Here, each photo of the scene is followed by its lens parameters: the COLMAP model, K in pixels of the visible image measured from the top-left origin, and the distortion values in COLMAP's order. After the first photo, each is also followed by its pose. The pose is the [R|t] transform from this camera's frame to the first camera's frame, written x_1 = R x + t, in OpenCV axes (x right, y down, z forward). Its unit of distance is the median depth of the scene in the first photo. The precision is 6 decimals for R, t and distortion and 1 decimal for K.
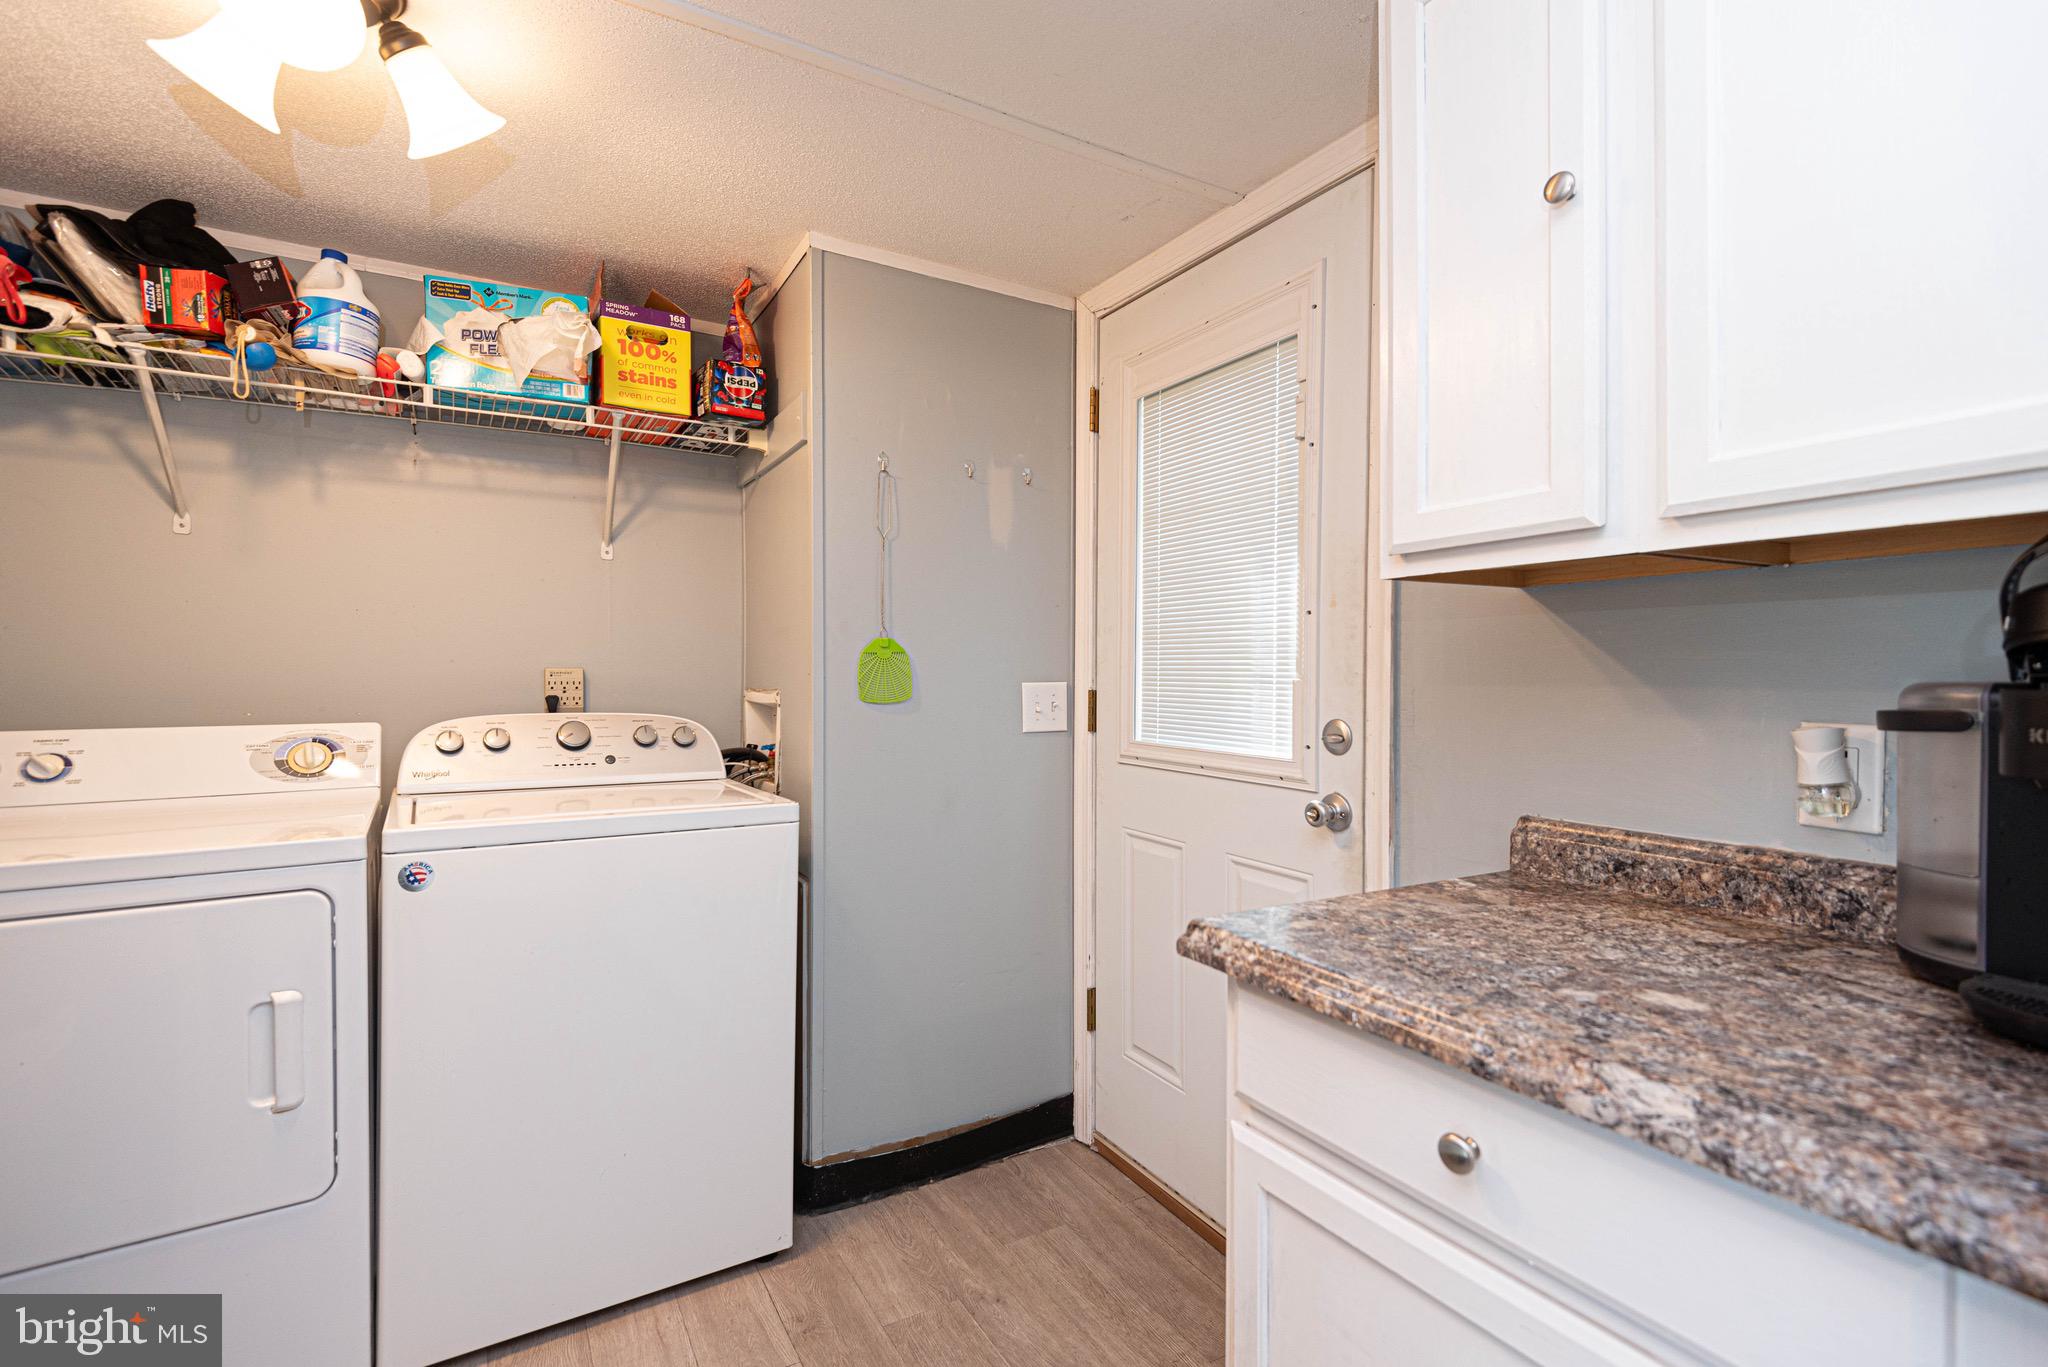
lens RADIAL K [[943.1, 0, 1017.6], [0, 943.1, 688.6], [0, 0, 1]] dist [0.001121, 0.000016]
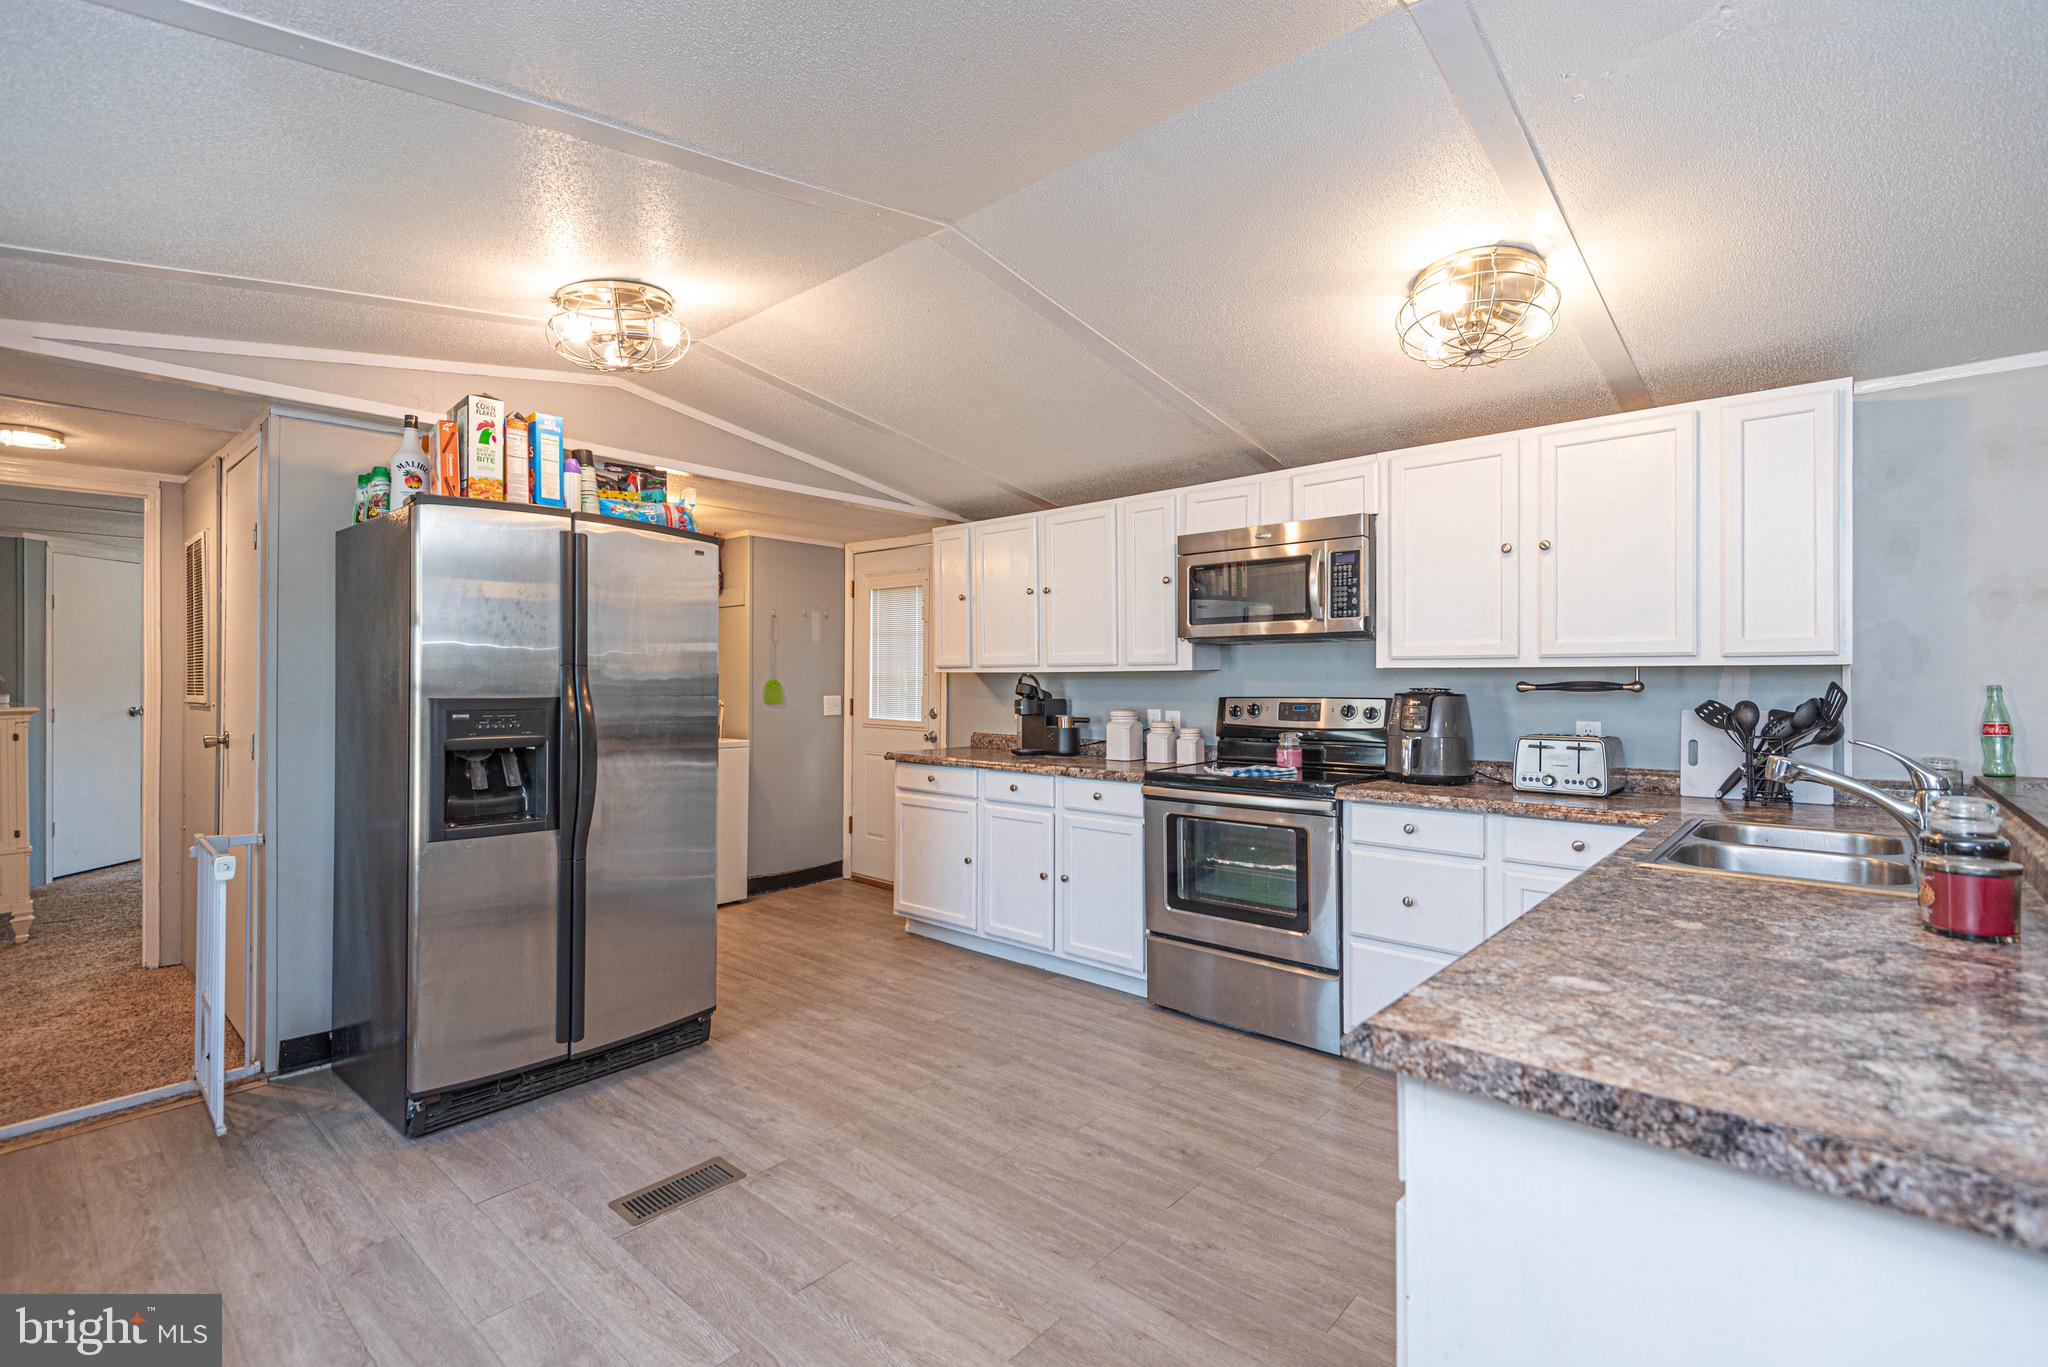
lens RADIAL K [[943.1, 0, 1019.8], [0, 943.1, 682.6], [0, 0, 1]] dist [0.001121, 0.000016]
pose [[0.952775, 0.003232, 0.303661, -0.268787], [-0.001382, 0.999979, -0.006304, -0.027506], [-0.303675, 0.005587, 0.952759, -1.611033]]
